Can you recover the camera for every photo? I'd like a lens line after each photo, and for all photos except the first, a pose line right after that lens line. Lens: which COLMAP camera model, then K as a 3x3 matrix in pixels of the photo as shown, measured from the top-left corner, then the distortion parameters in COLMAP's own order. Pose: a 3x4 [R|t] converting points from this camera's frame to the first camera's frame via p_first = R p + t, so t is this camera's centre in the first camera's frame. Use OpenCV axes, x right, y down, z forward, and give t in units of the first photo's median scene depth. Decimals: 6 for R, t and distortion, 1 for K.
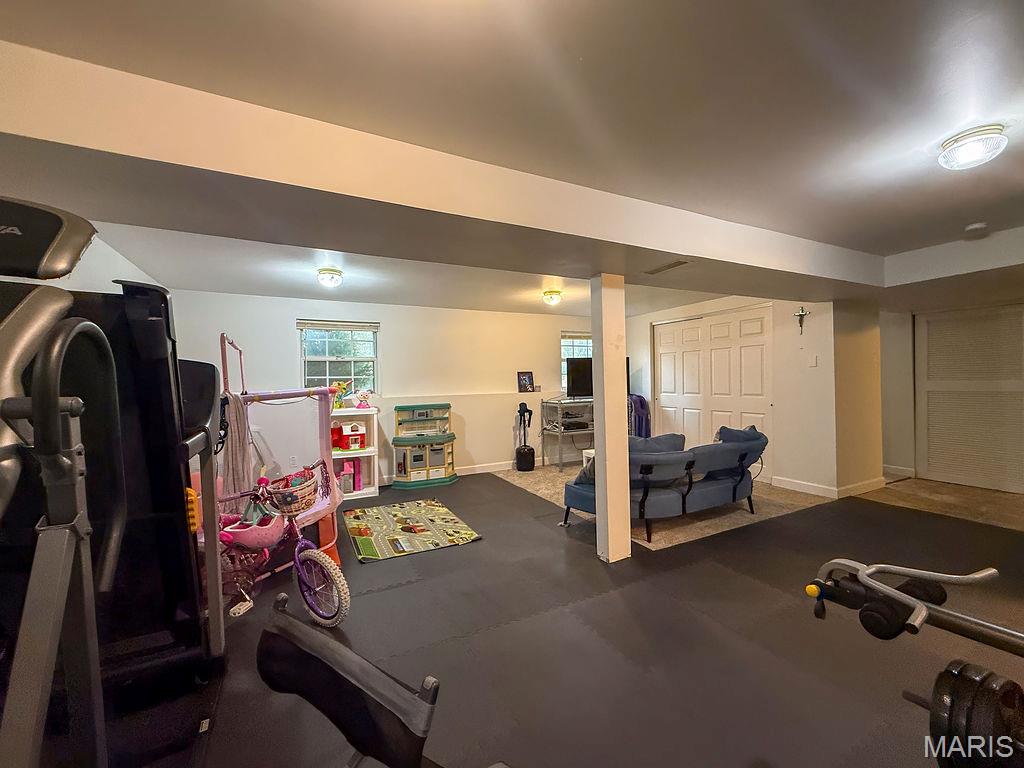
lens RADIAL K [[410.5, 0, 510.5], [0, 410.5, 381.0], [0, 0, 1]] dist [0.000666, 0.000082]
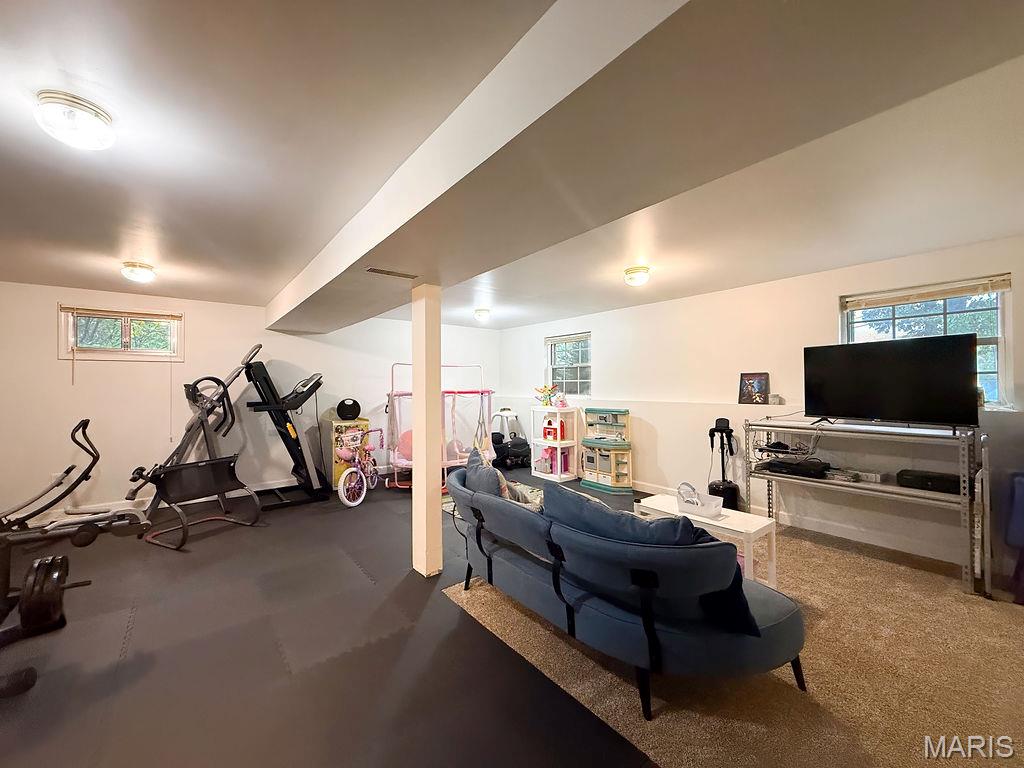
lens RADIAL K [[410.5, 0, 510.5], [0, 410.5, 381.0], [0, 0, 1]] dist [0.000666, 0.000082]
pose [[0.226847, 0.005397, -0.973915, 0.684789], [-0.003811, 0.999982, 0.004654, -0.013138], [0.973923, 0.002656, 0.226864, 0.529117]]
